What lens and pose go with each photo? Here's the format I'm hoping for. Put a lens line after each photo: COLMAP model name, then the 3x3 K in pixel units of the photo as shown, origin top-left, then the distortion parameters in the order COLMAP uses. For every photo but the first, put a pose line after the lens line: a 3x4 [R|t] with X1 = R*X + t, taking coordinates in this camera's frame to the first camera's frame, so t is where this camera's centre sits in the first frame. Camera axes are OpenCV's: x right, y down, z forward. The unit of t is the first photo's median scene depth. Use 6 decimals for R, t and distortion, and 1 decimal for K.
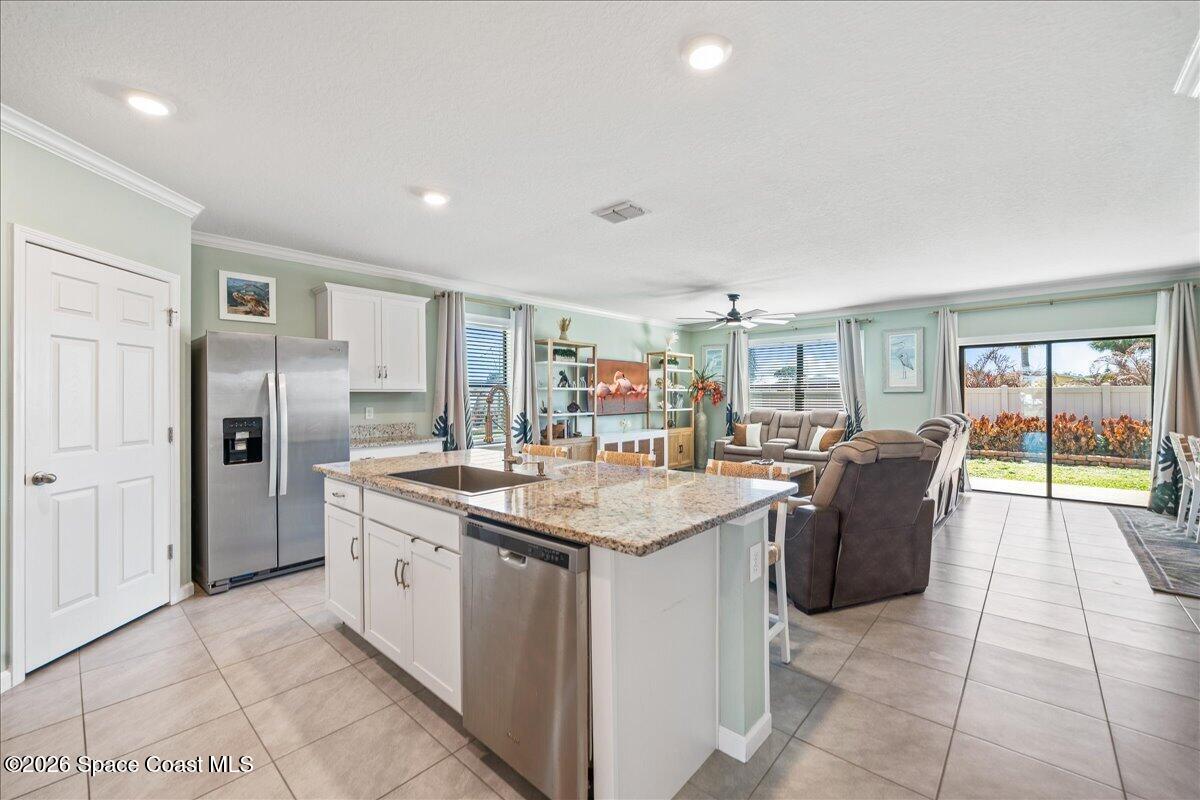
lens RADIAL K [[484.3, 0, 595.0], [0, 484.3, 395.3], [0, 0, 1]] dist [-0.006070, -0.000056]
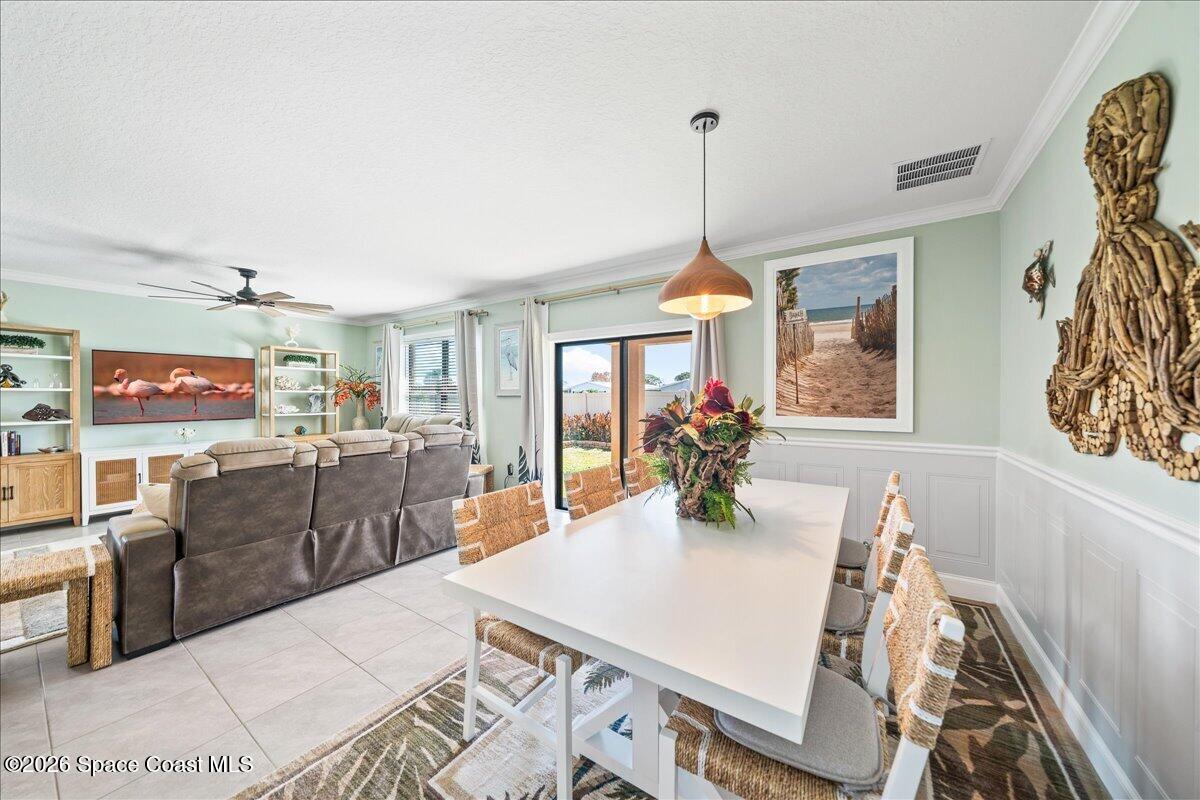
lens RADIAL K [[408.4, 0, 600.0], [0, 408.4, 400.0], [0, 0, 1]] dist [-0.000362, -0.000032]
pose [[0.989326, 0.003665, 0.145673, 0.628588], [-0.005731, 0.999889, 0.013762, -0.009025], [-0.145606, -0.014449, 0.989237, 0.225102]]
